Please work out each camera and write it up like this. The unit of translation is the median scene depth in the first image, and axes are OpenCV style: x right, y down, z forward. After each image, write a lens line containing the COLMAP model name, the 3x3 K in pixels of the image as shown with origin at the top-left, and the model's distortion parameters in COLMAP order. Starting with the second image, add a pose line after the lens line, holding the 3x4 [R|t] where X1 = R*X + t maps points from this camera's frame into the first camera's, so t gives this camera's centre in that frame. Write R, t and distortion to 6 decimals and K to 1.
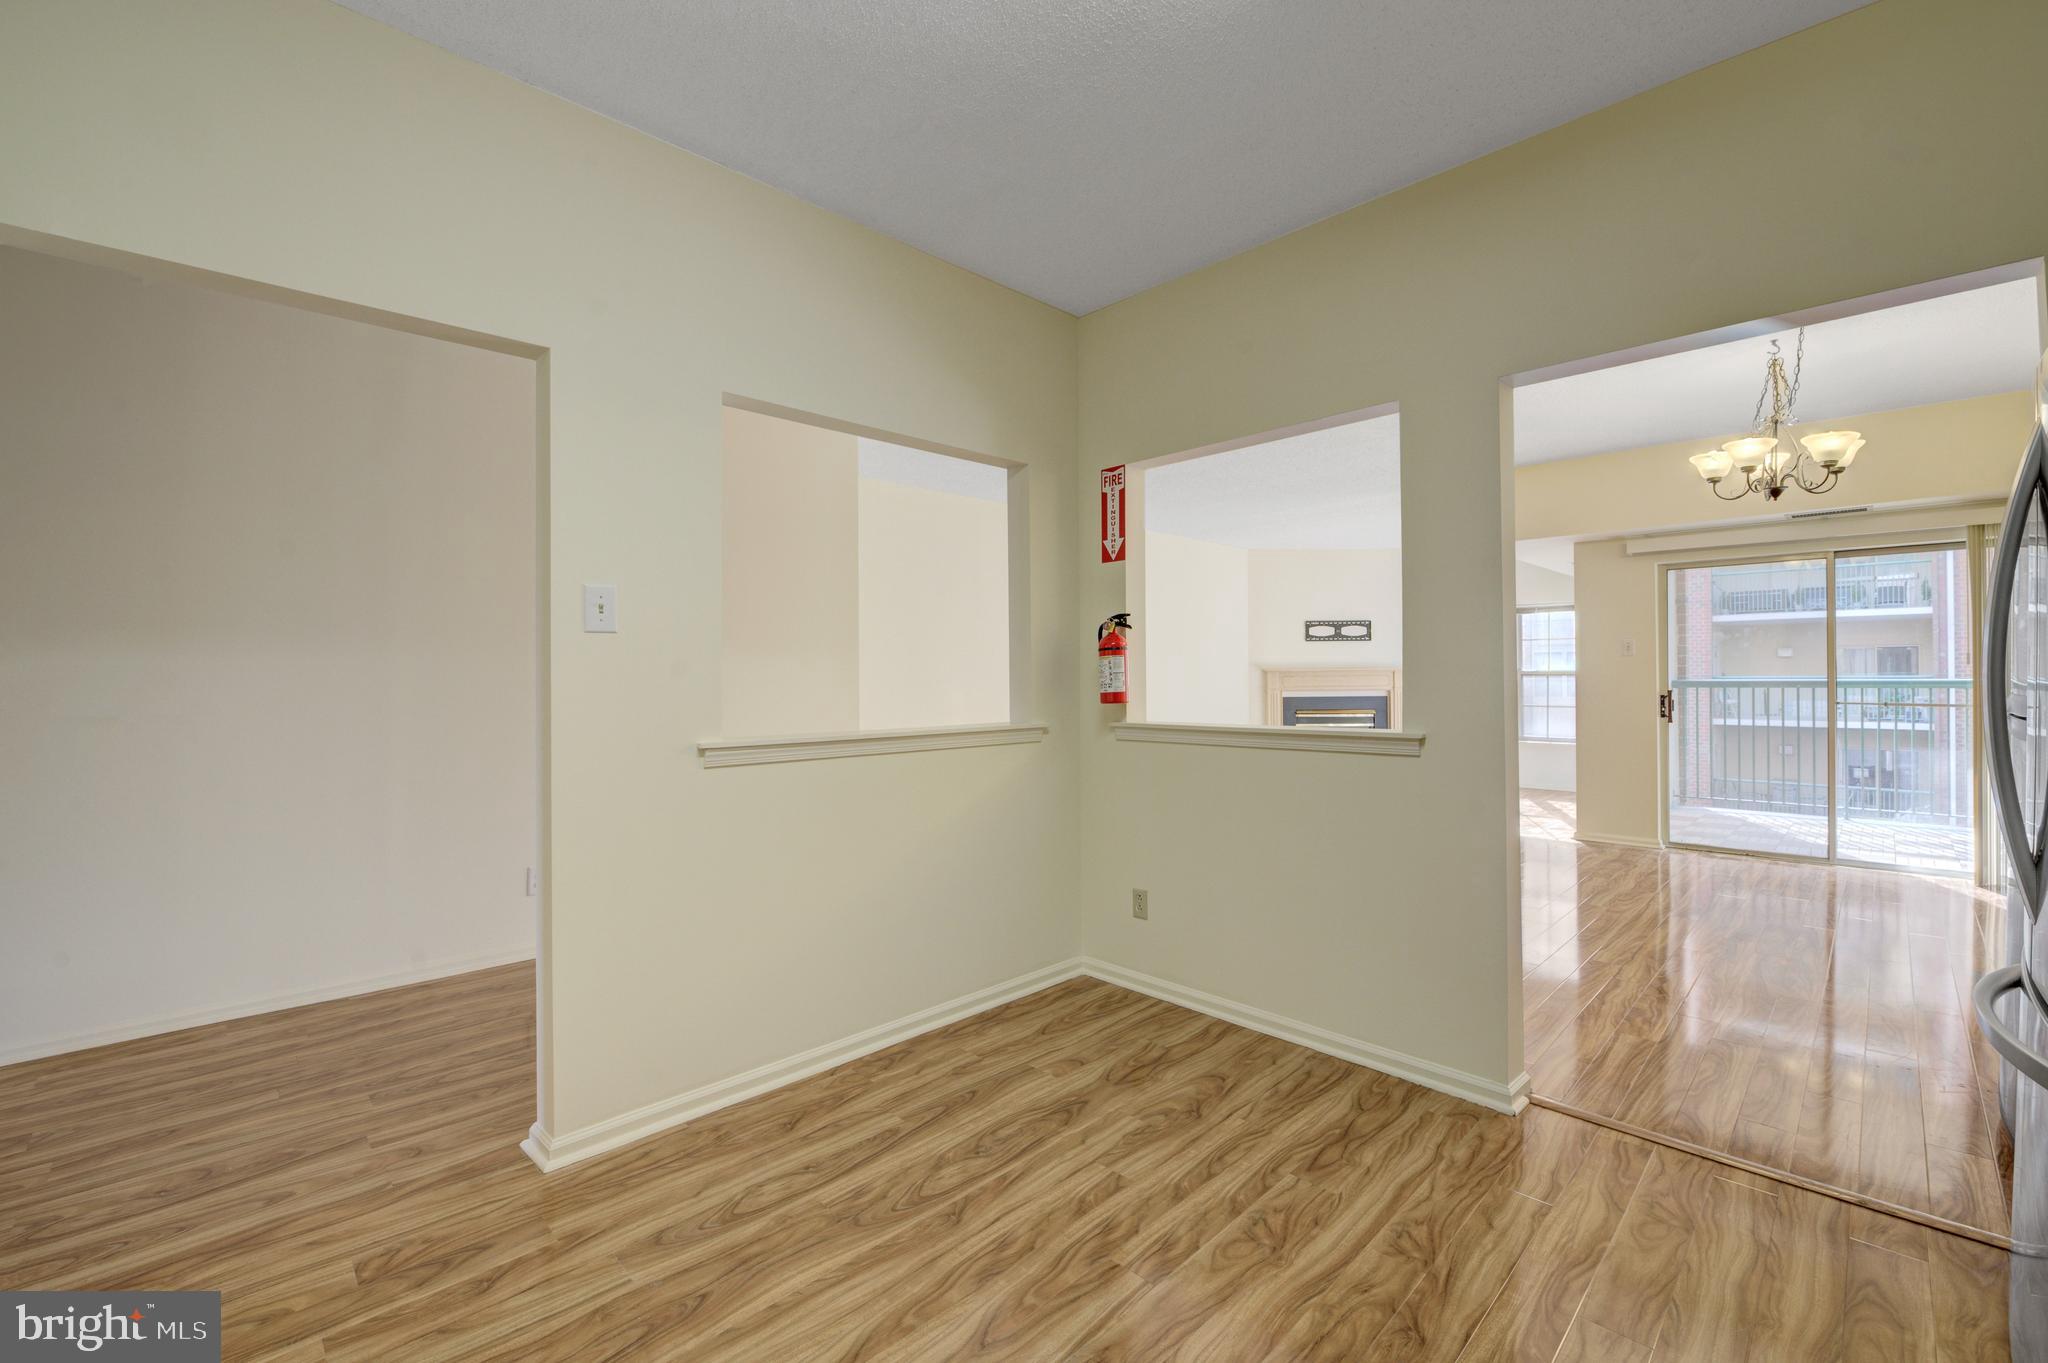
lens RADIAL K [[877.2, 0, 967.3], [0, 877.2, 676.1], [0, 0, 1]] dist [-0.021112, -0.000642]
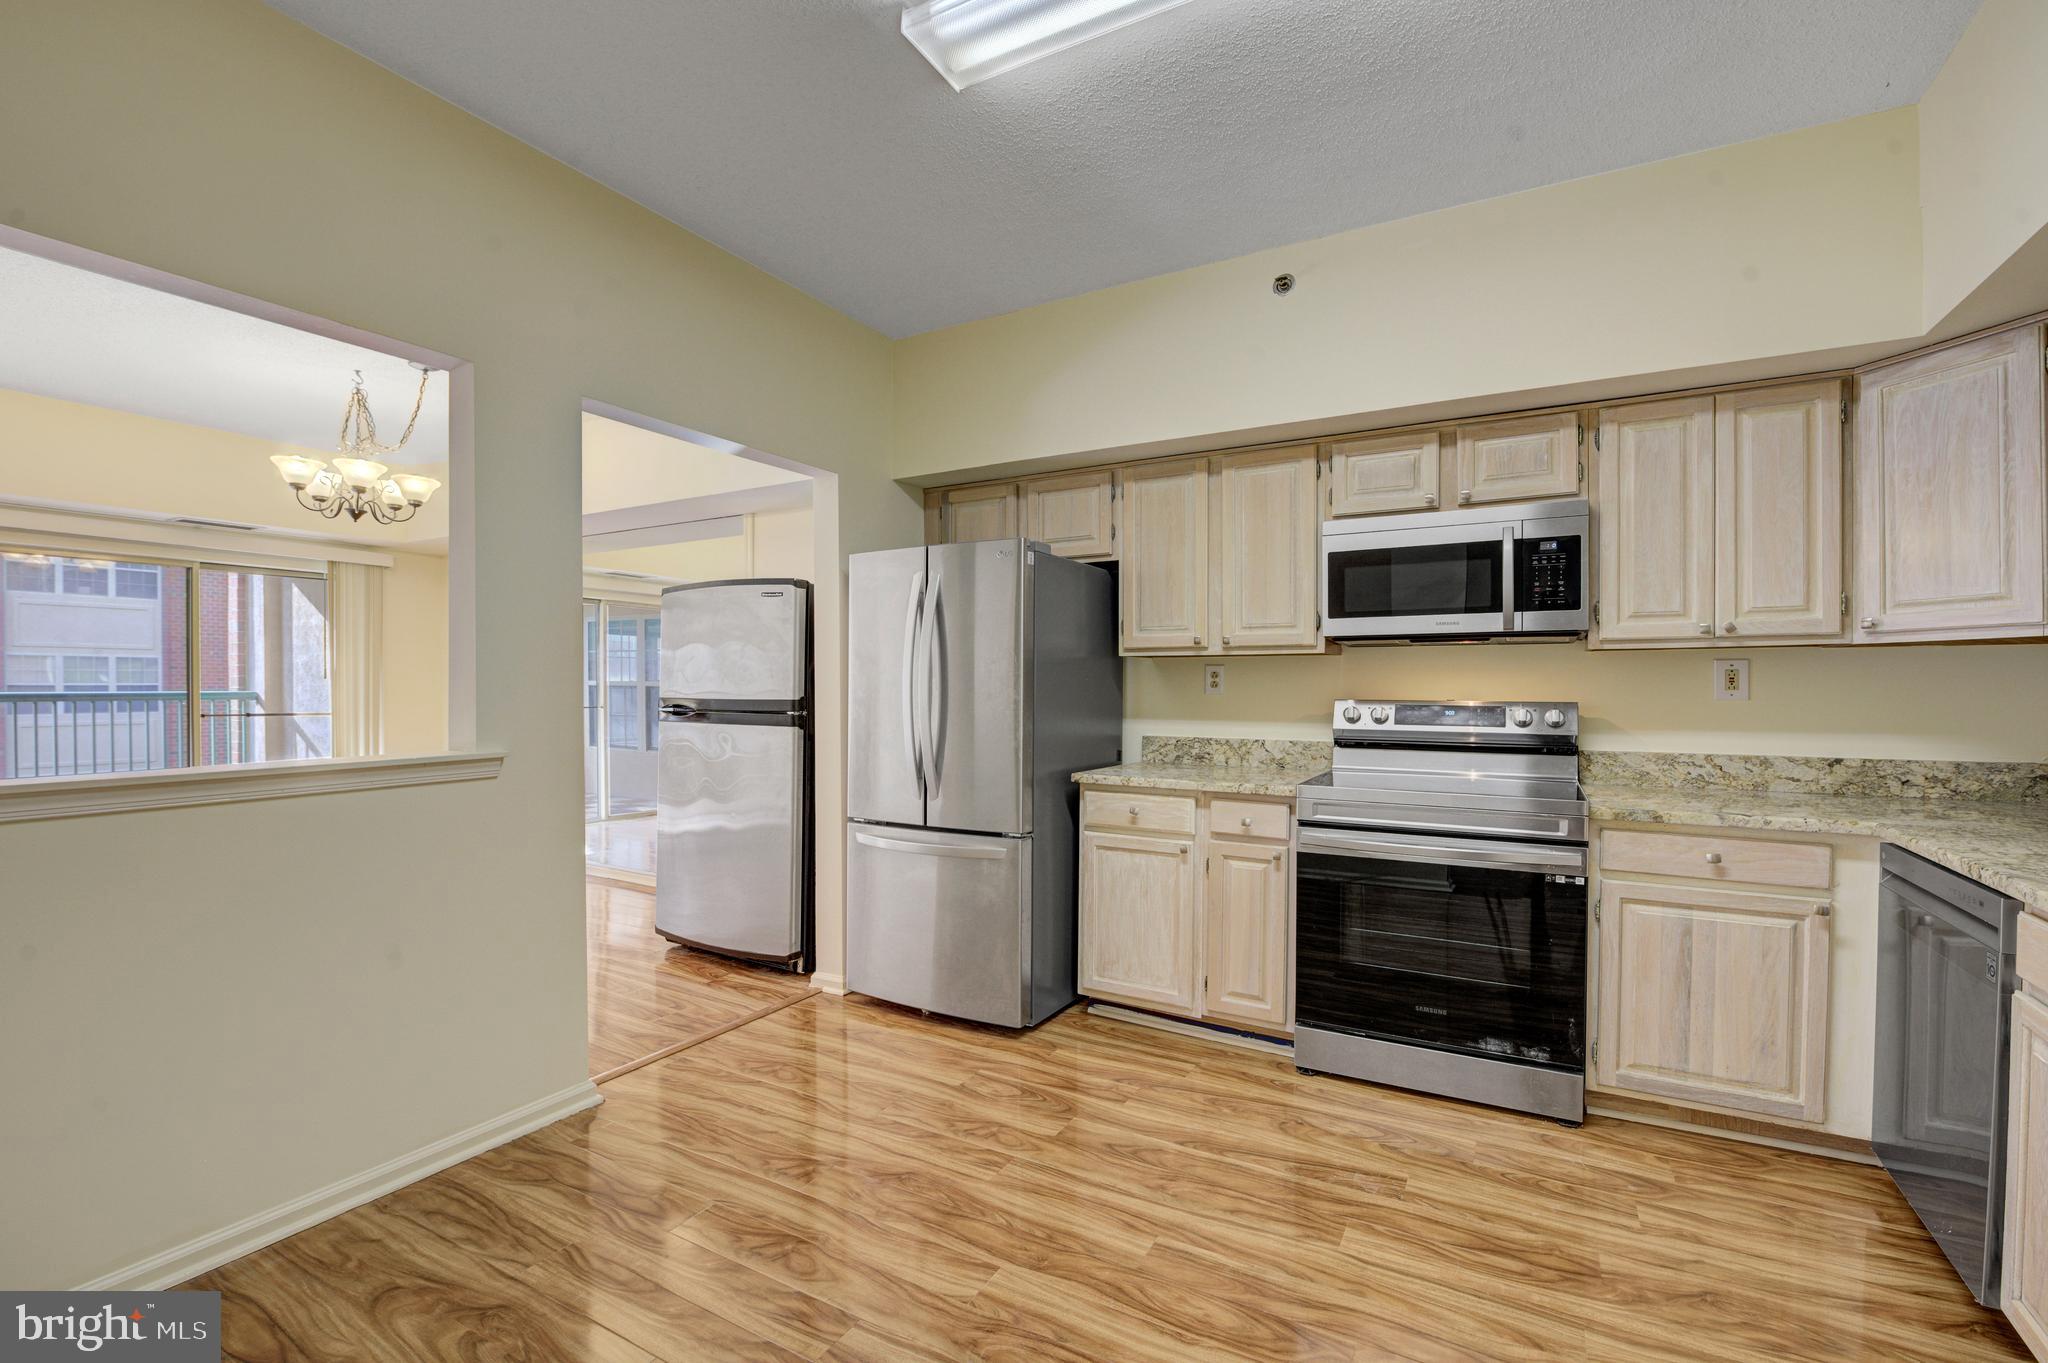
lens RADIAL K [[851.7, 0, 1107.9], [0, 851.7, 688.4], [0, 0, 1]] dist [-0.016412, -0.000088]
pose [[-0.372556, 0.001938, 0.928008, -0.354933], [0.000216, 0.999998, -0.002002, 0.002399], [-0.928010, -0.000545, -0.372556, 0.513998]]
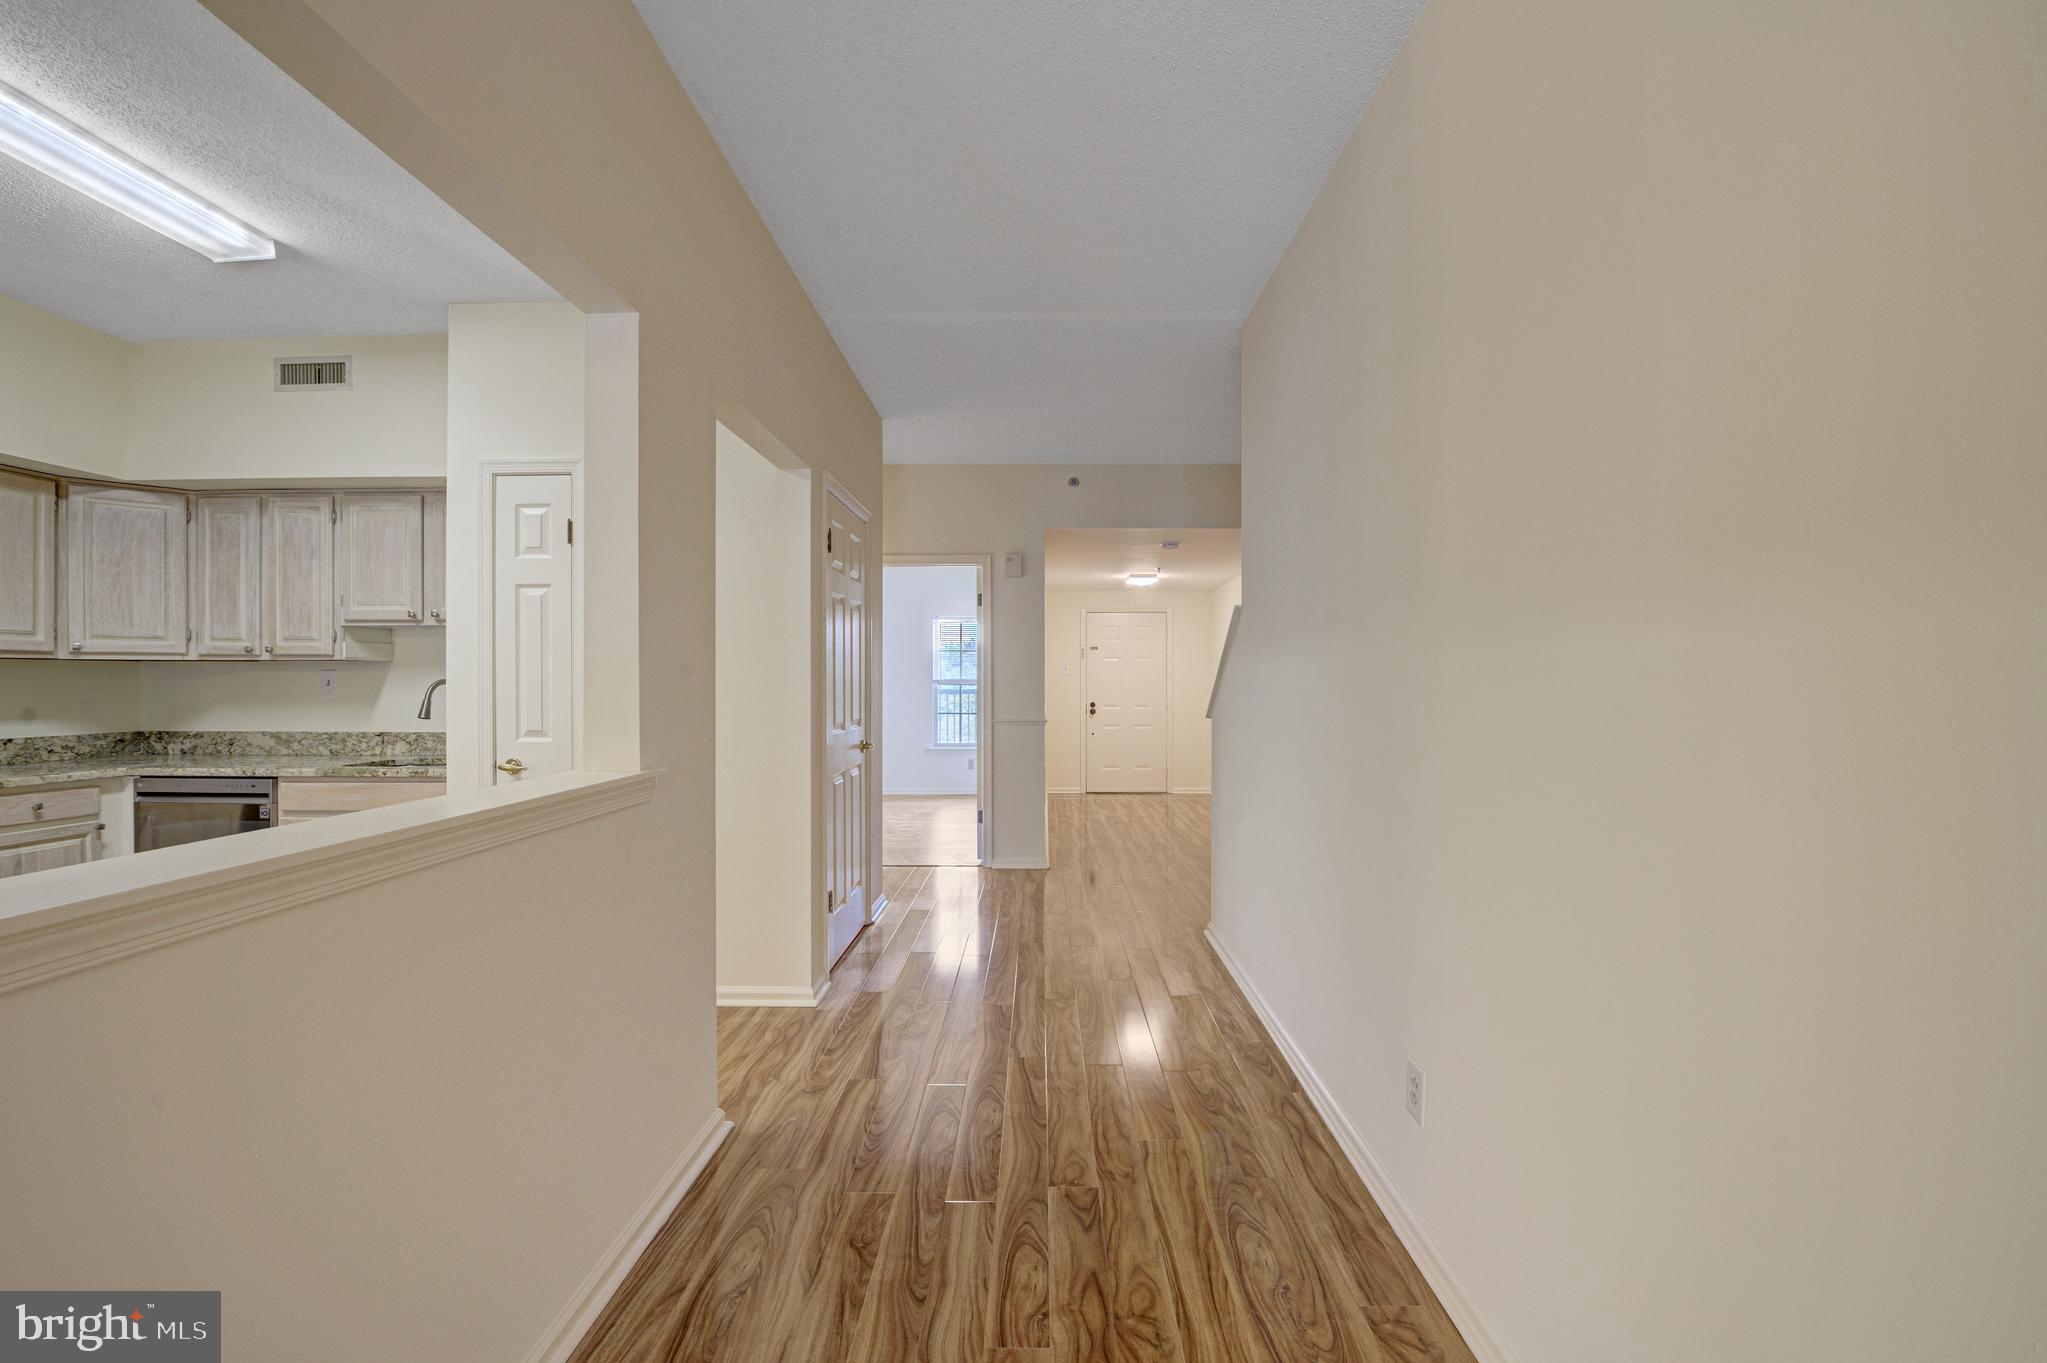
lens RADIAL K [[854.2, 0, 1034.6], [0, 854.2, 686.4], [0, 0, 1]] dist [-0.027627, -0.000210]
pose [[-0.652645, 0.008927, -0.757611, 0.018726], [0.004435, 0.999958, 0.007962, -0.003655], [0.757651, 0.001836, -0.652658, 1.228318]]
